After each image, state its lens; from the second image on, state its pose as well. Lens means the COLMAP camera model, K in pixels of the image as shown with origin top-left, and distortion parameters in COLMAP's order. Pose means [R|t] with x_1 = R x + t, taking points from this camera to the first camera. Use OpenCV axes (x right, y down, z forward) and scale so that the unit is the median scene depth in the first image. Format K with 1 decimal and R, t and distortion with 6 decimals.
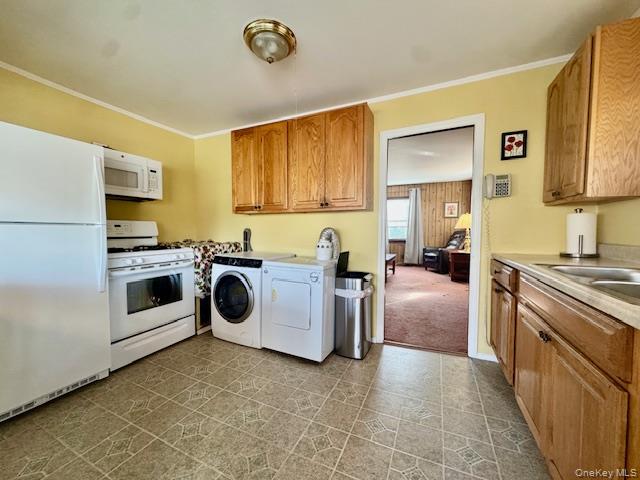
lens RADIAL K [[251.8, 0, 320.0], [0, 251.8, 240.0], [0, 0, 1]] dist [0.000625, -0.000056]
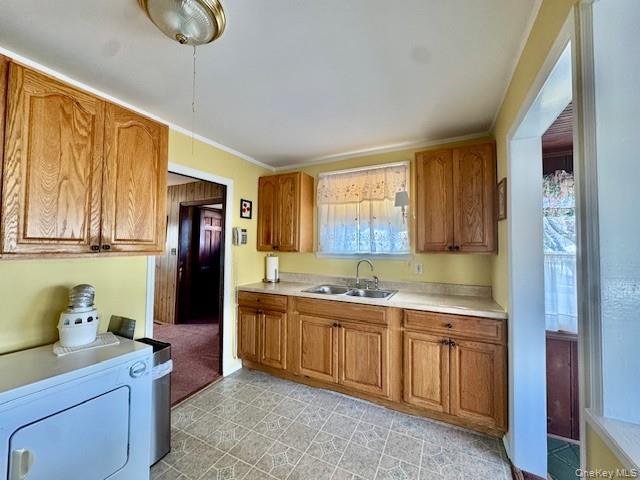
lens RADIAL K [[251.8, 0, 320.0], [0, 251.8, 240.0], [0, 0, 1]] dist [0.000625, -0.000056]
pose [[0.047958, 0.028431, 0.998445, -0.188898], [0.033526, 0.998986, -0.030057, -0.041487], [-0.998287, 0.034916, 0.046956, 0.149832]]
